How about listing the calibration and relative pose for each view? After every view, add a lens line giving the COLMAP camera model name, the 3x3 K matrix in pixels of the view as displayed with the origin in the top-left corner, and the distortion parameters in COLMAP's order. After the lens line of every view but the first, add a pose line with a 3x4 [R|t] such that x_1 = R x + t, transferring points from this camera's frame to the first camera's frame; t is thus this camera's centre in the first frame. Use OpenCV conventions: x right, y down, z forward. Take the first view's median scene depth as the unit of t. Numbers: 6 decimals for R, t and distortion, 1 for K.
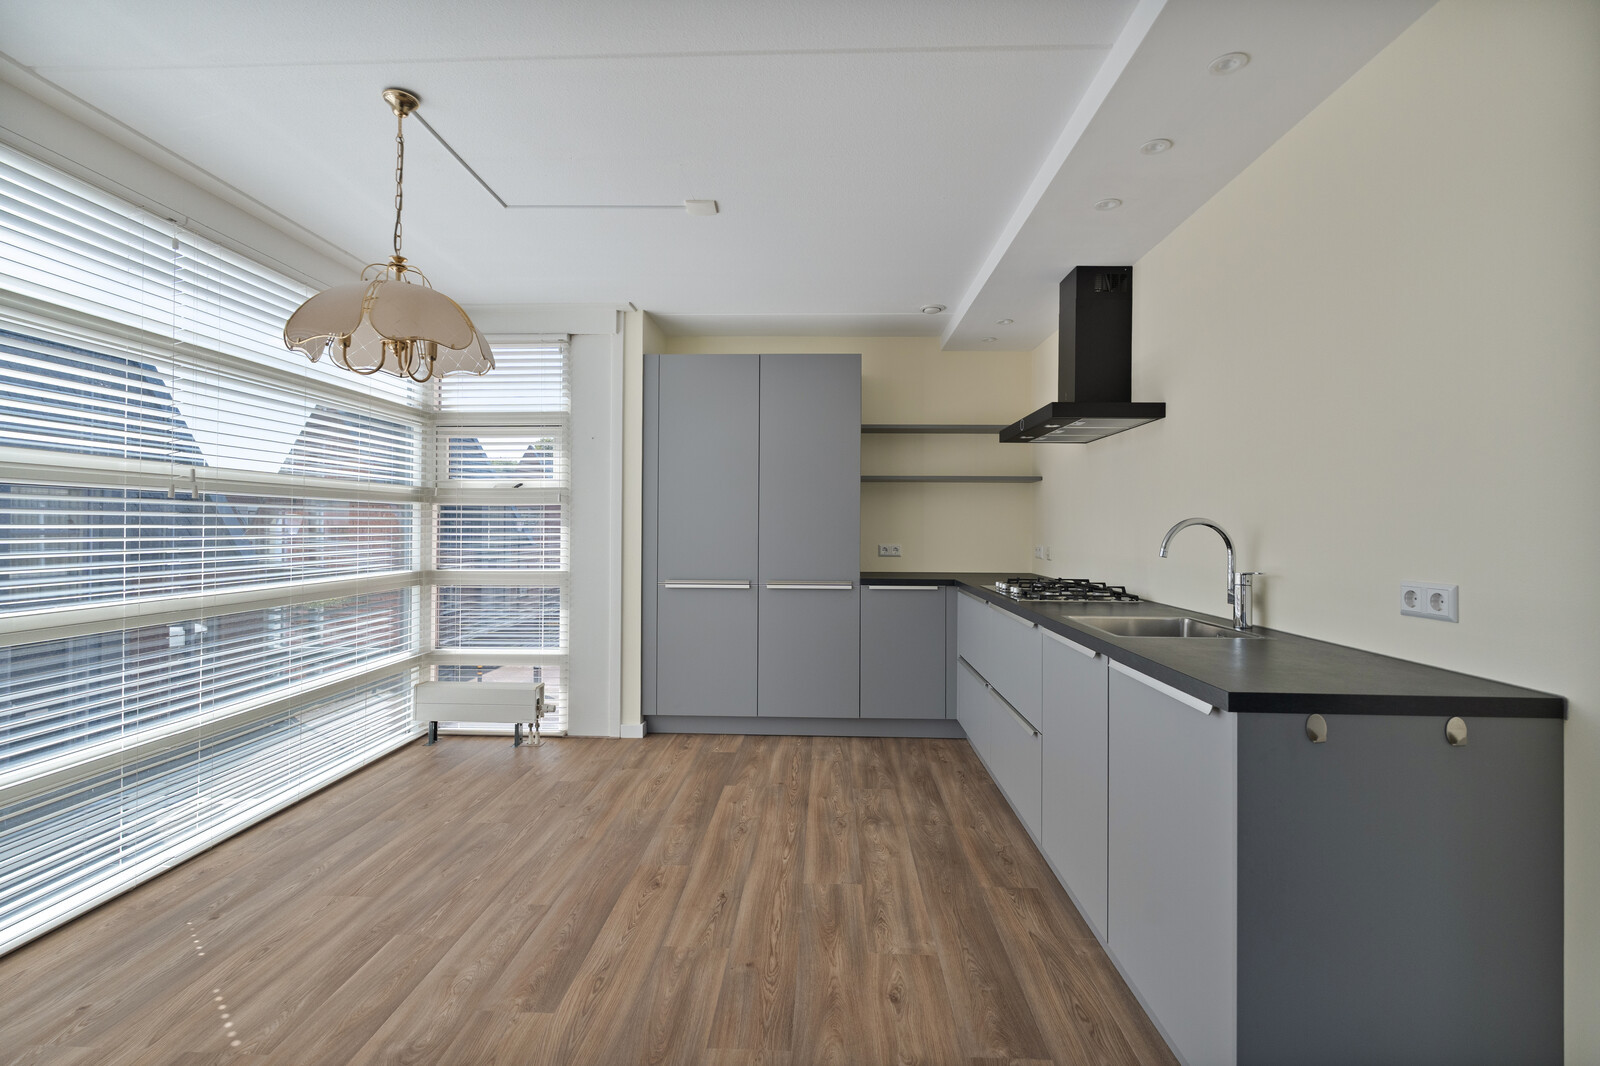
lens RADIAL K [[717.3, 0, 797.8], [0, 717.3, 526.8], [0, 0, 1]] dist [-0.003477, 0.000302]
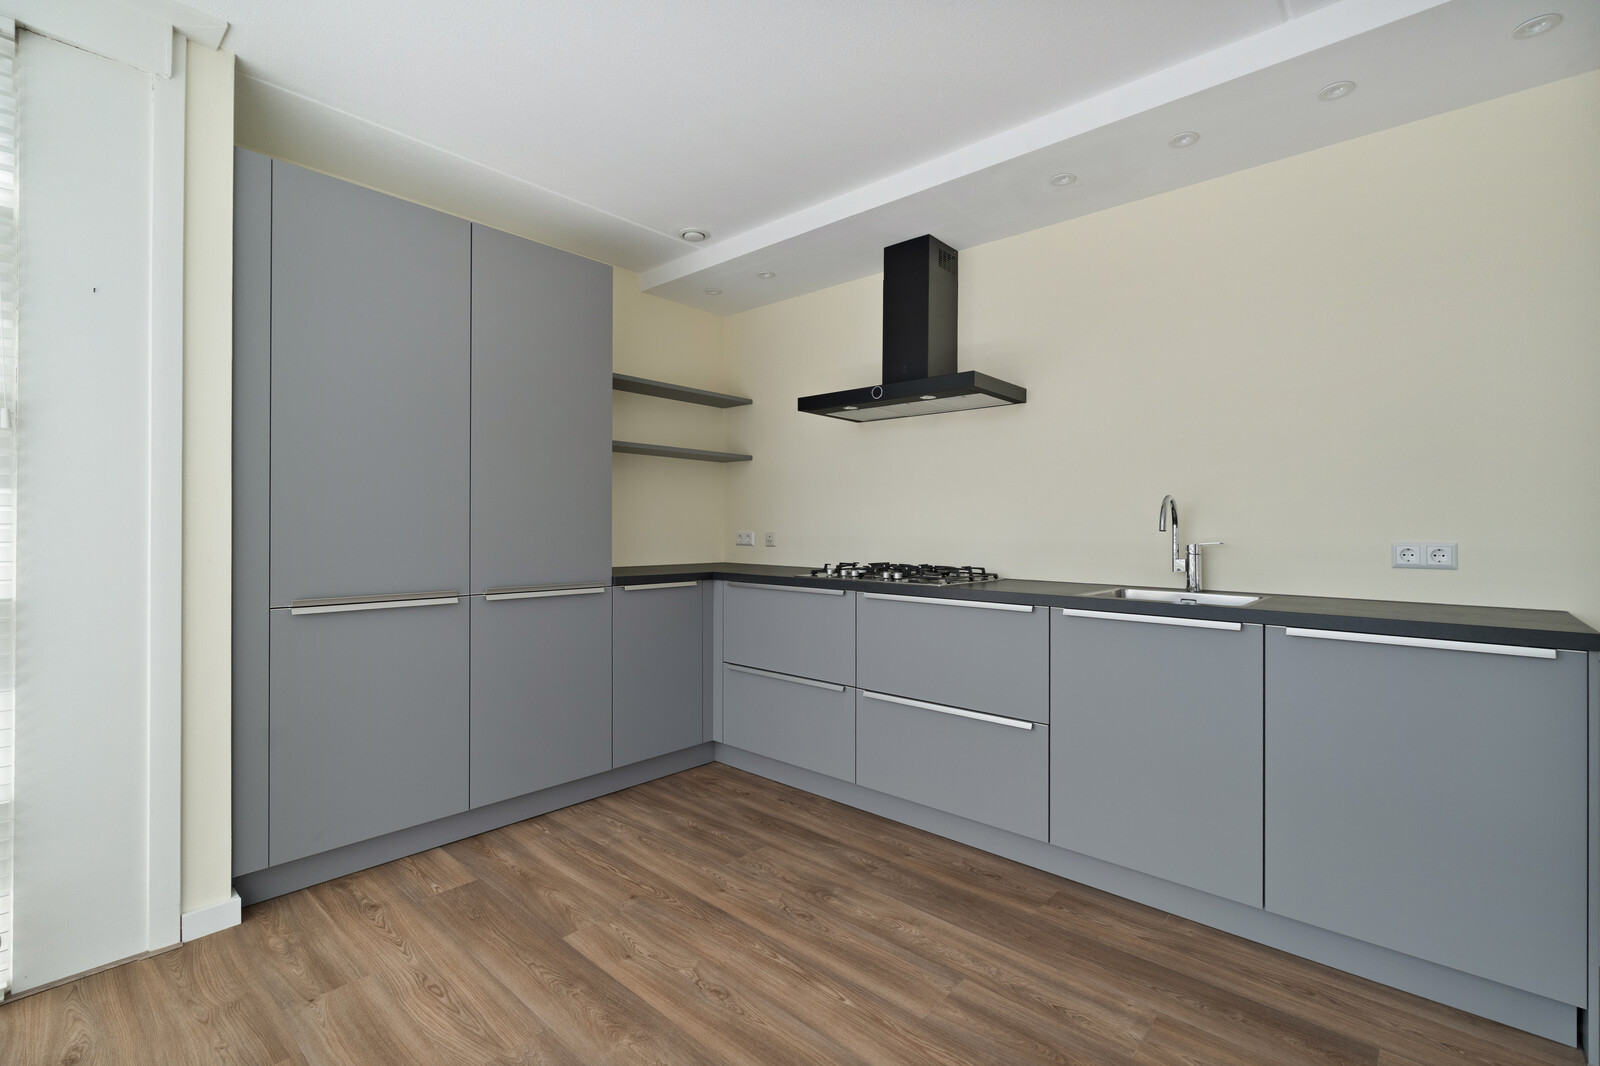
lens RADIAL K [[717.3, 0, 801.4], [0, 717.3, 530.6], [0, 0, 1]] dist [-0.003477, 0.000302]
pose [[0.642611, -0.005195, 0.766175, -0.440968], [-0.002948, 0.999953, 0.009253, 0.022971], [-0.766187, -0.008205, 0.642565, 0.497538]]
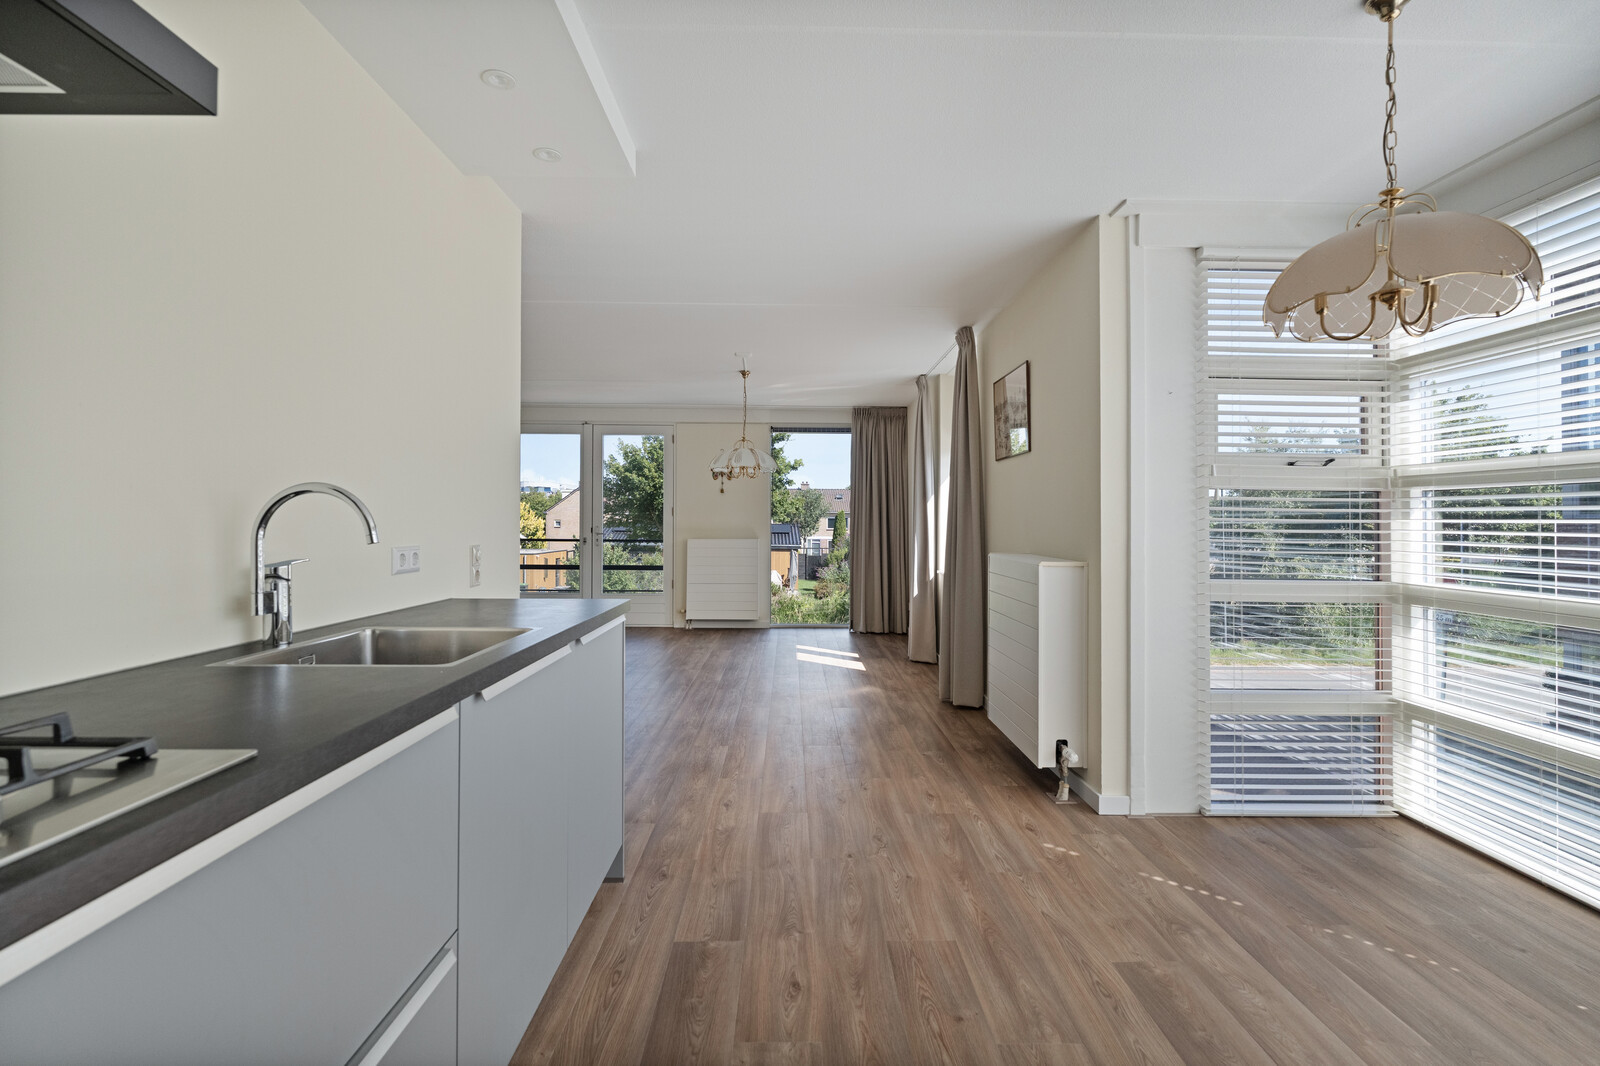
lens RADIAL K [[717.3, 0, 797.5], [0, 717.3, 522.8], [0, 0, 1]] dist [-0.003477, 0.000302]
pose [[-0.998686, -0.012591, -0.049671, 0.108171], [-0.012560, 0.999921, -0.000935, 0.011547], [0.049679, -0.000309, -0.998765, 1.134200]]
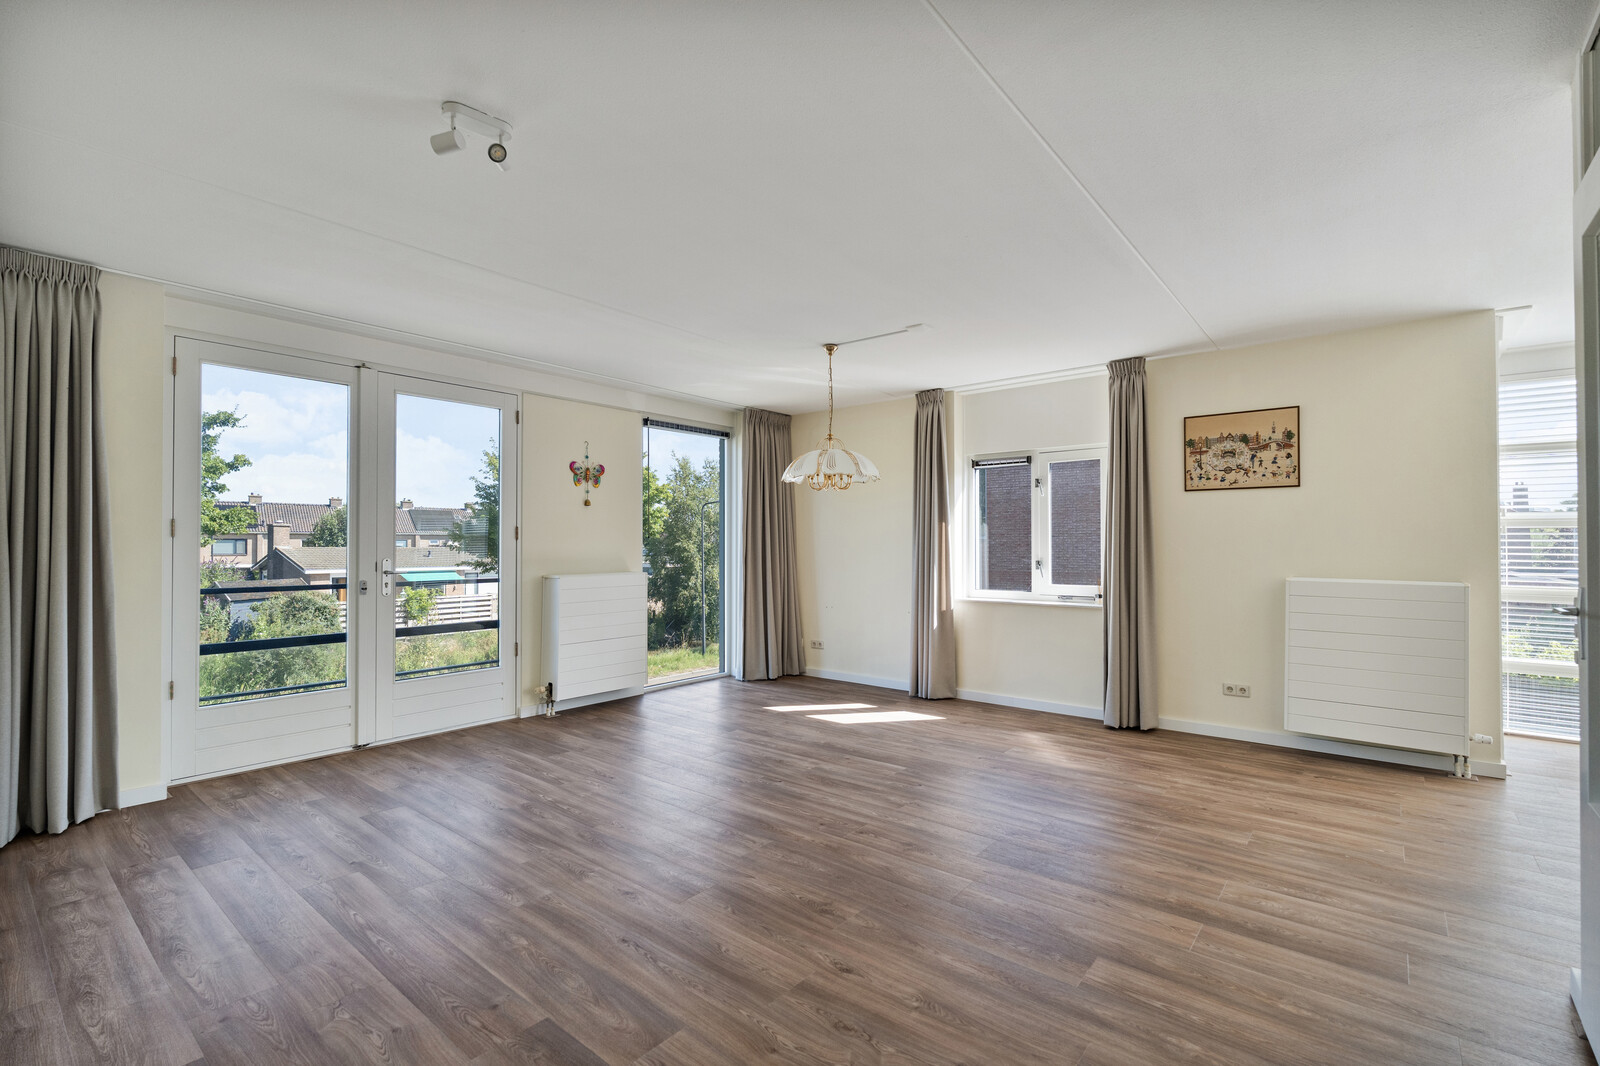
lens RADIAL K [[717.3, 0, 800.4], [0, 717.3, 536.1], [0, 0, 1]] dist [-0.003477, 0.000302]
pose [[-0.603988, -0.020412, -0.796732, 1.283692], [-0.005150, 0.999751, -0.021709, 0.013537], [0.796977, -0.009009, -0.603943, 0.050450]]
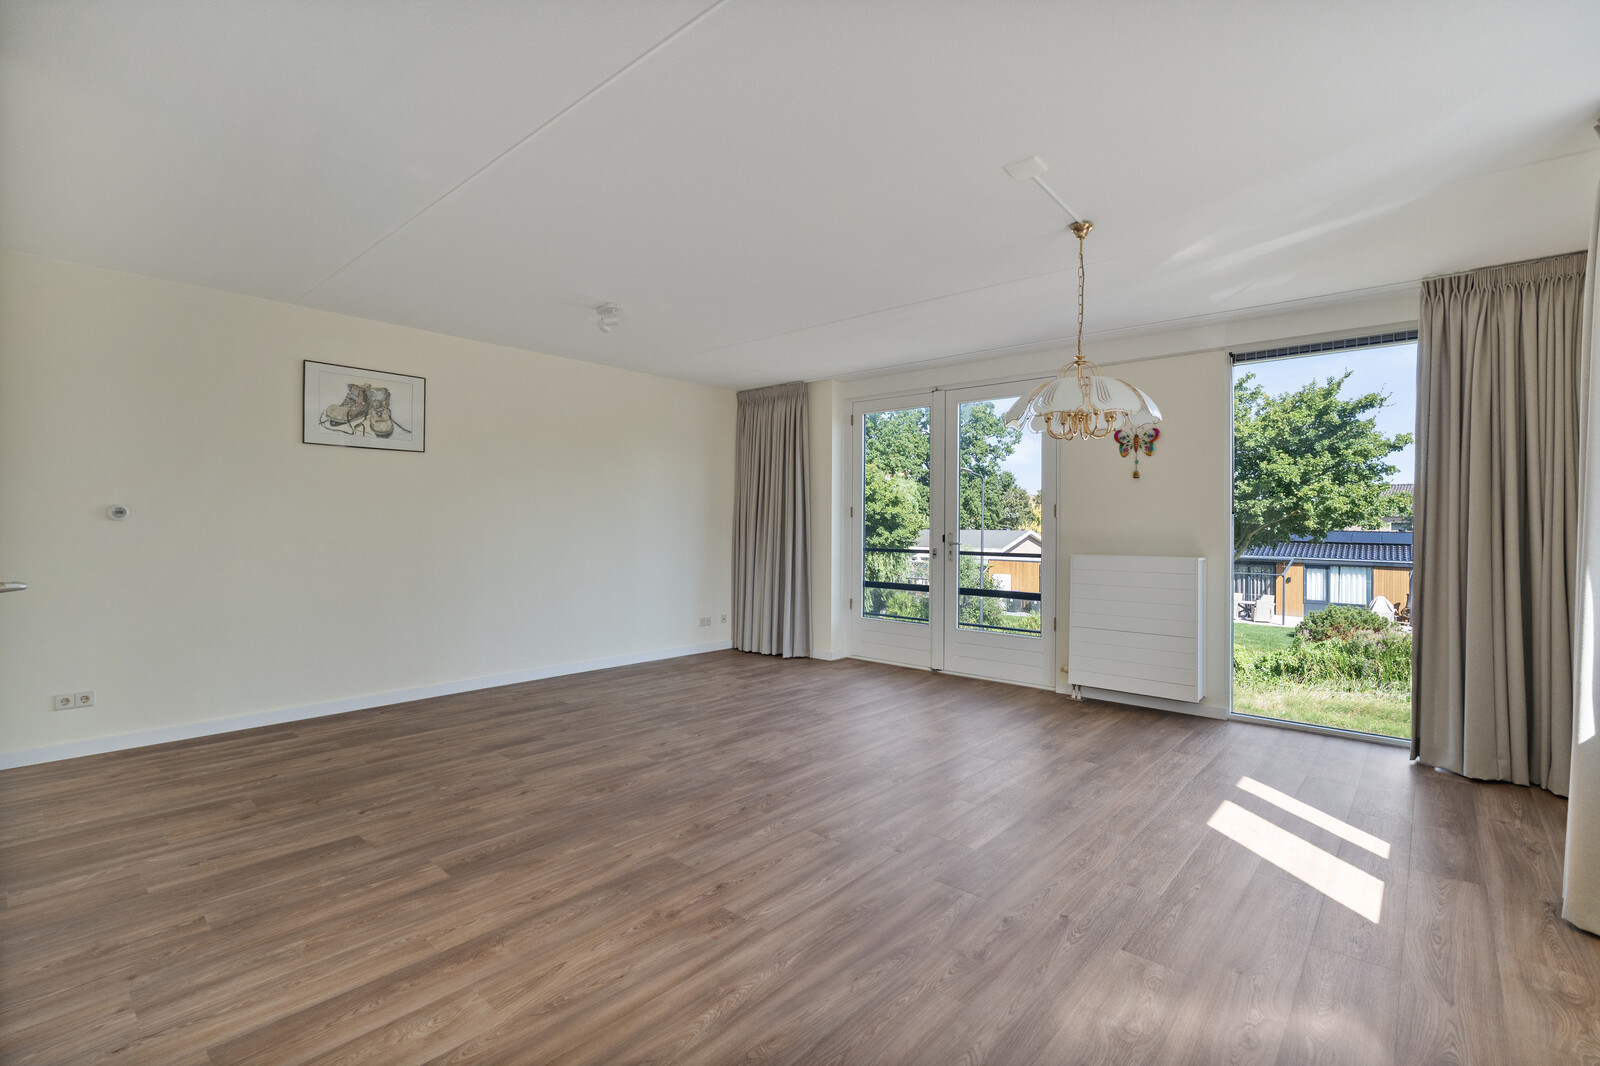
lens RADIAL K [[717.3, 0, 799.2], [0, 717.3, 526.7], [0, 0, 1]] dist [-0.003477, 0.000302]
pose [[-0.773043, -0.014575, 0.634187, -0.154803], [-0.013581, 0.999887, 0.006425, 0.008217], [-0.634209, -0.003647, -0.773153, 0.216450]]
